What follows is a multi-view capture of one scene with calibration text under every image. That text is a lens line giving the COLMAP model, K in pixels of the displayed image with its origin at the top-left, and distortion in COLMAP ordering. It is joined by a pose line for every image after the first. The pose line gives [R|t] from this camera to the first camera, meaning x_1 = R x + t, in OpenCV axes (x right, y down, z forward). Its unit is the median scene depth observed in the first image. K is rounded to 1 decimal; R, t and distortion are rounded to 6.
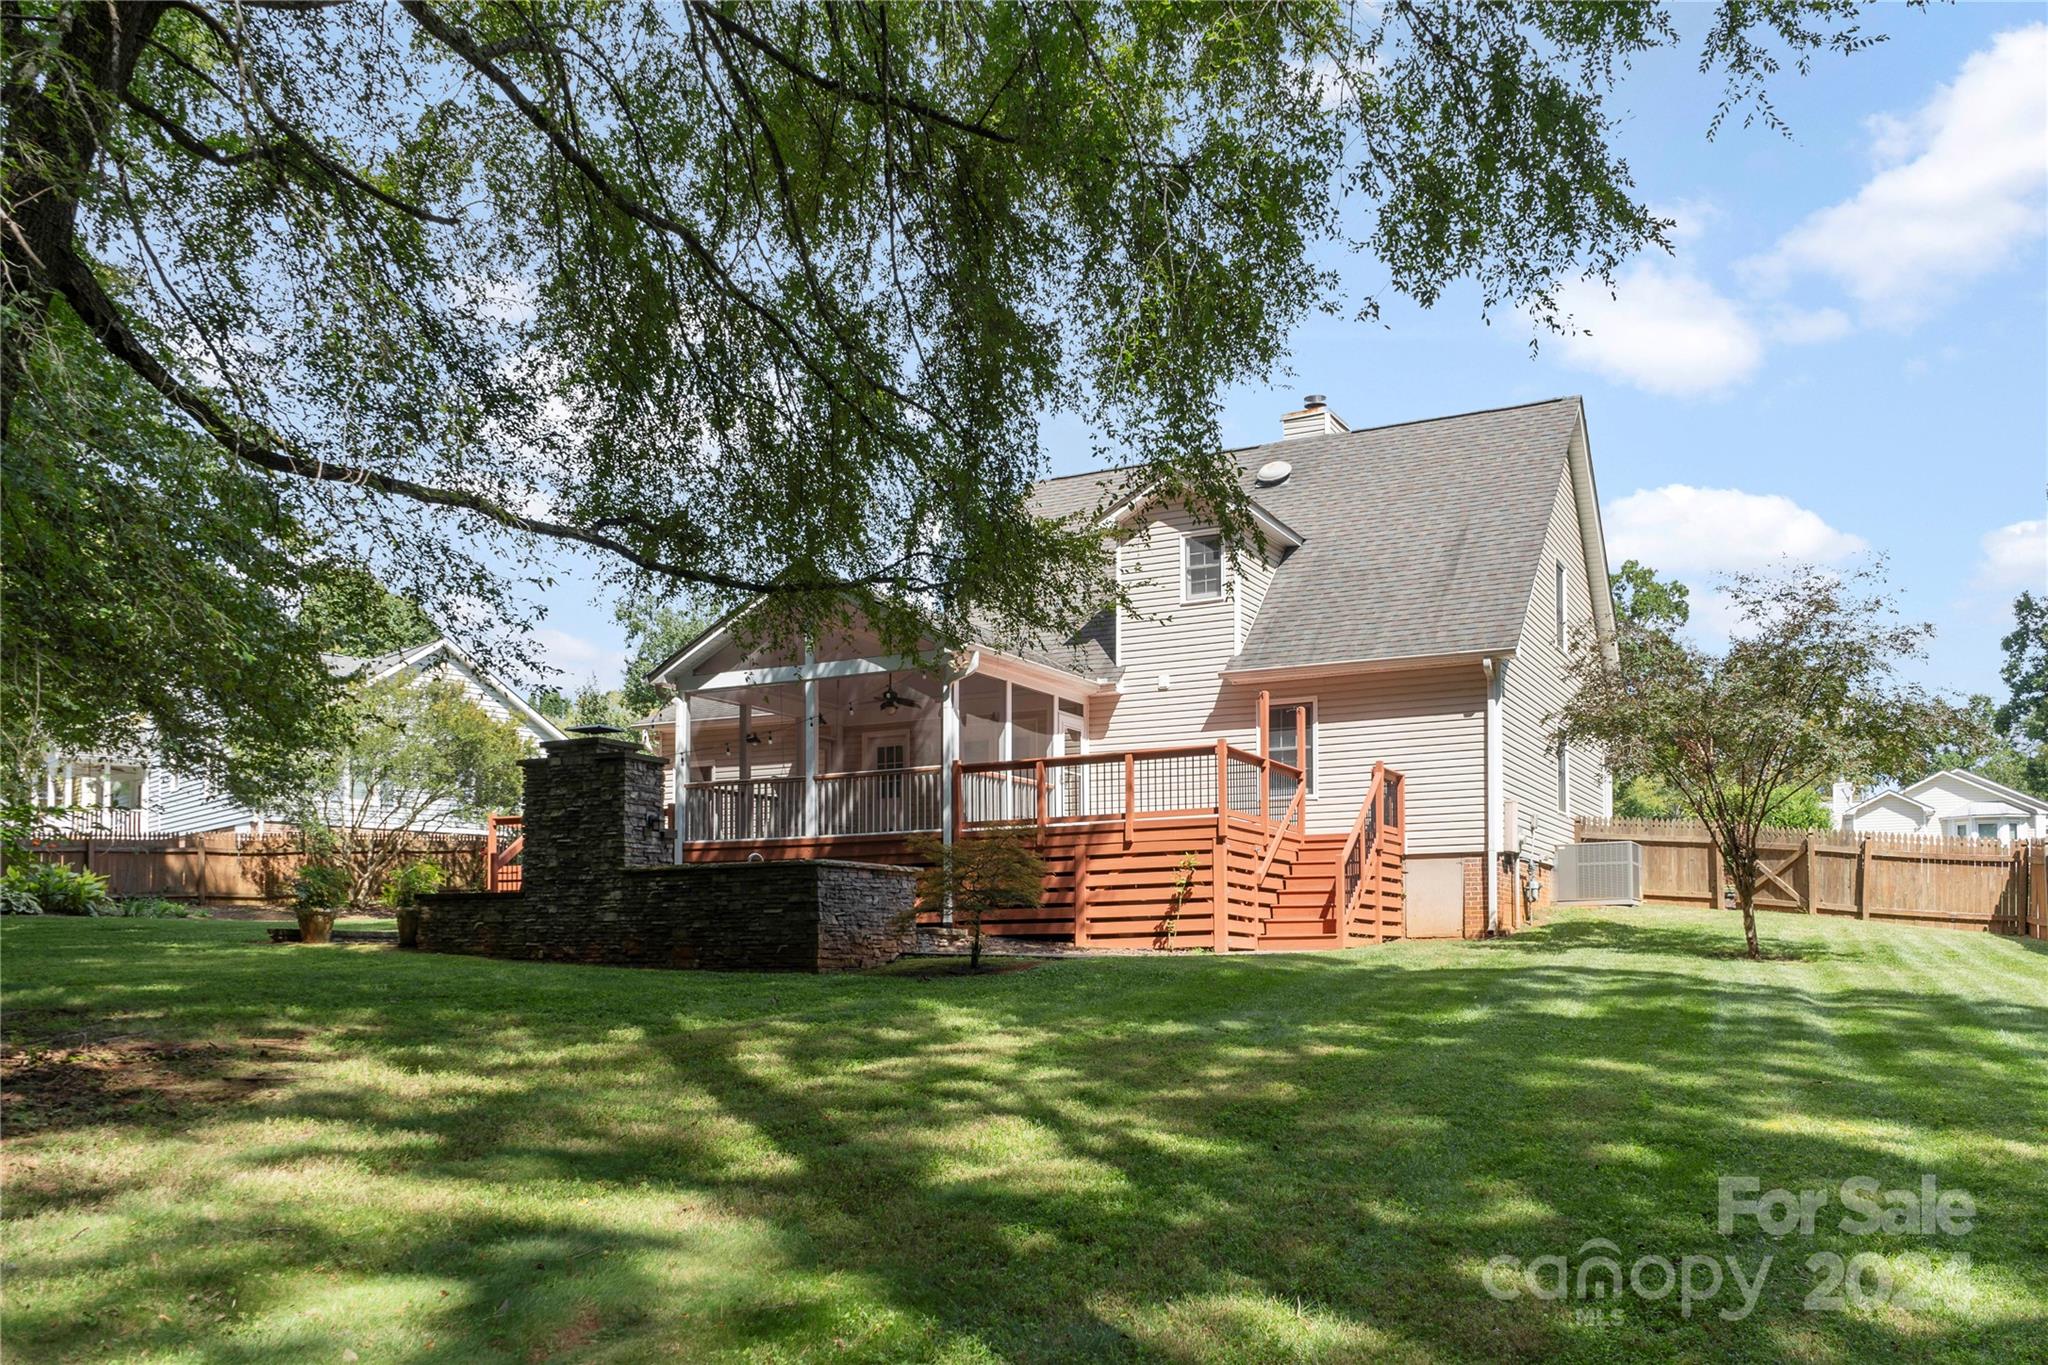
lens RADIAL K [[1644.3, 0, 1024.0], [0, 1644.3, 682.5], [0, 0, 1]] dist [-0.000865, -0.000276]
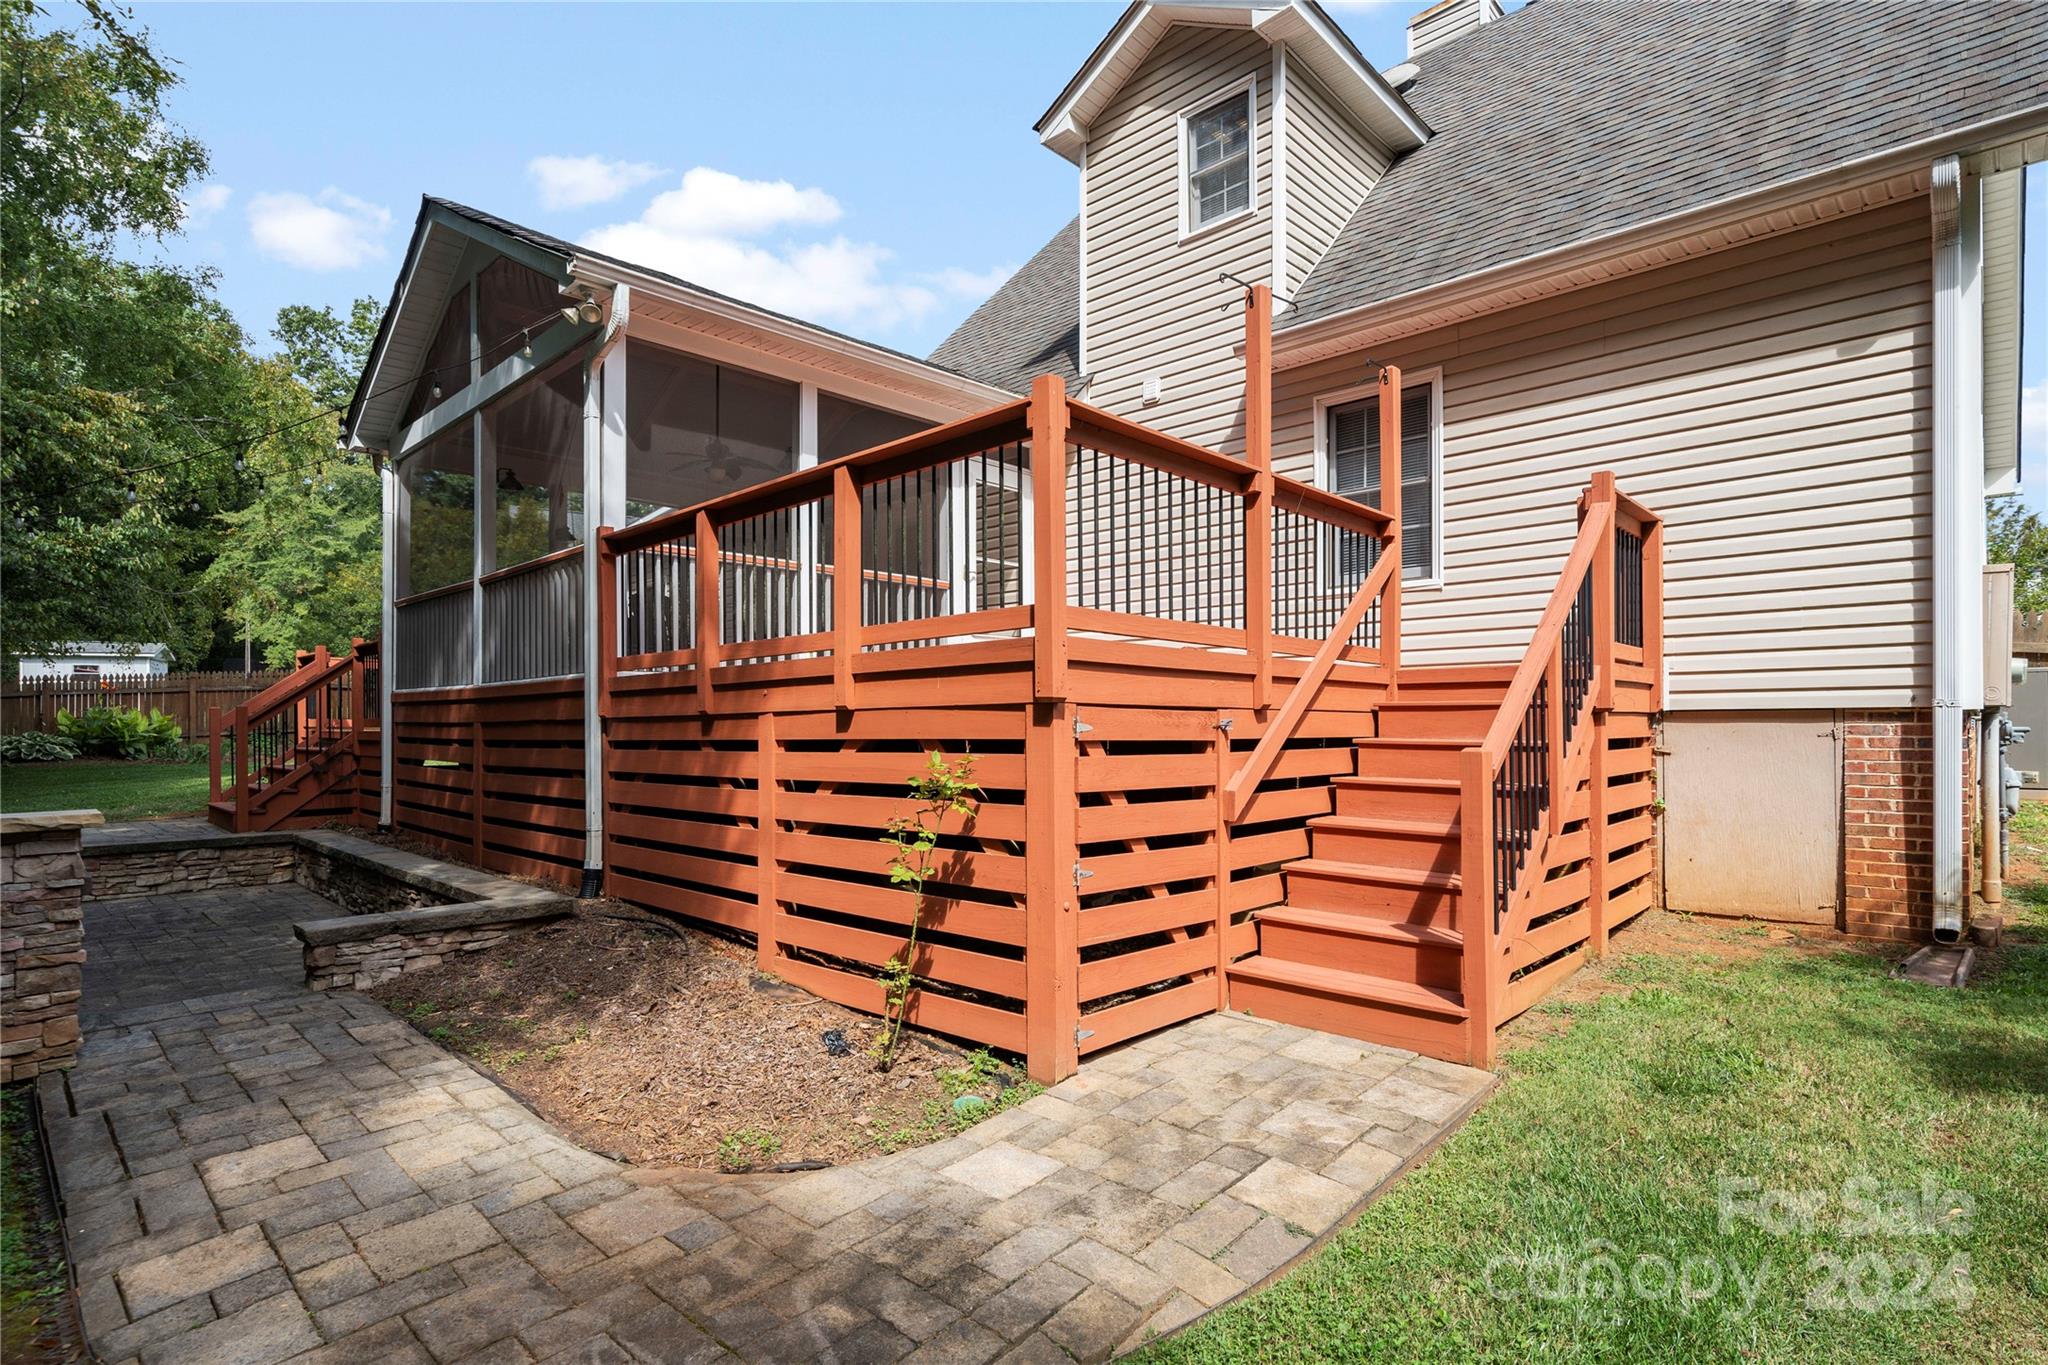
lens RADIAL K [[1008.4, 0, 1022.4], [0, 1008.4, 656.5], [0, 0, 1]] dist [-0.002046, 0.000103]
pose [[0.963232, -0.019690, -0.267947, 0.147367], [0.047345, 0.994144, 0.097142, 0.059957], [0.264466, -0.106256, 0.958524, 0.729331]]
